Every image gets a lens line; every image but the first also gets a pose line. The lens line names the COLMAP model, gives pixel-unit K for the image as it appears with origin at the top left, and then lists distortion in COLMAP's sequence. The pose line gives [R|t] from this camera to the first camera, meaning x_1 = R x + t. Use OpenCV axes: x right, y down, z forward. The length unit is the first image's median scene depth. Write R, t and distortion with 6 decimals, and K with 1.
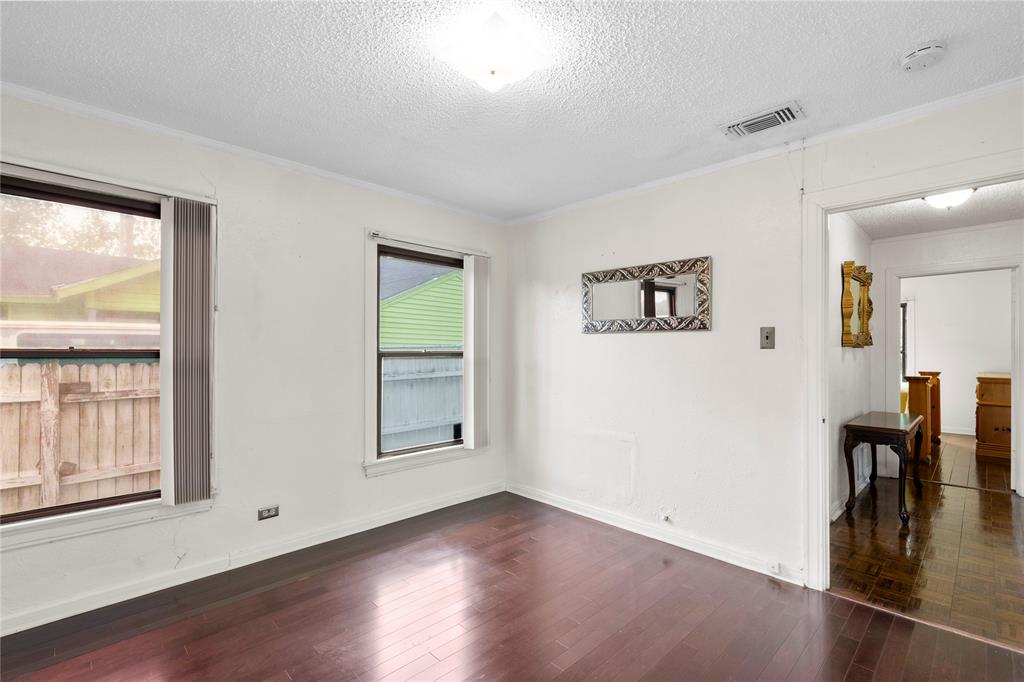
lens RADIAL K [[463.7, 0, 516.4], [0, 463.7, 346.9], [0, 0, 1]] dist [-0.001104, -0.000353]
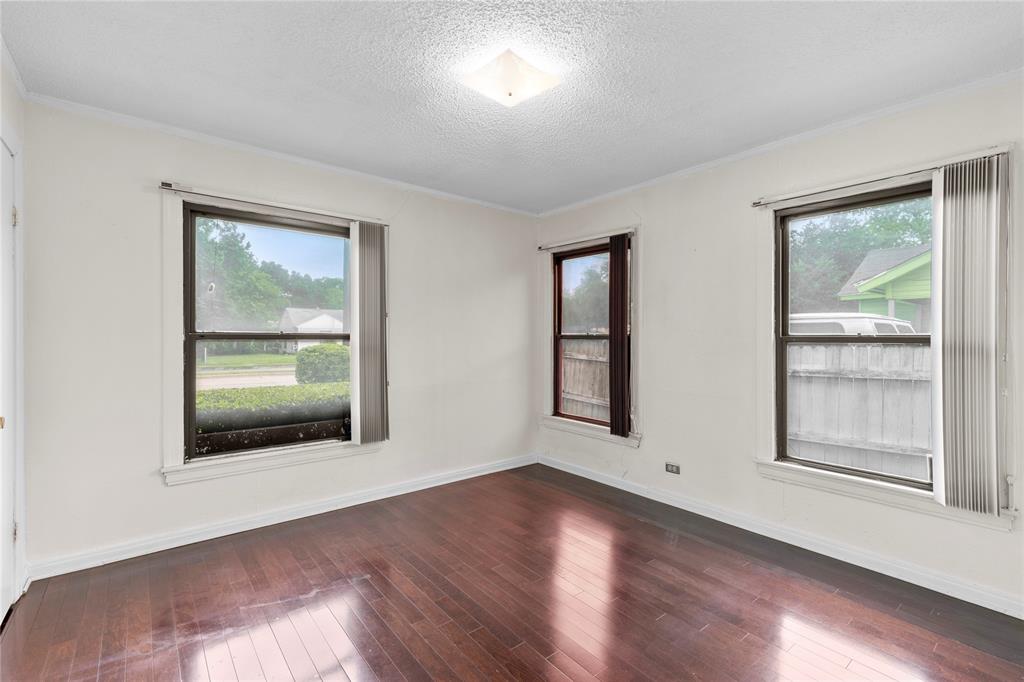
lens RADIAL K [[463.7, 0, 516.5], [0, 463.7, 336.7], [0, 0, 1]] dist [-0.001104, -0.000353]
pose [[-0.110259, 0.001124, -0.993902, 0.584279], [0.006262, 0.999980, 0.000437, 0.007929], [0.993883, -0.006176, -0.110264, 0.593768]]
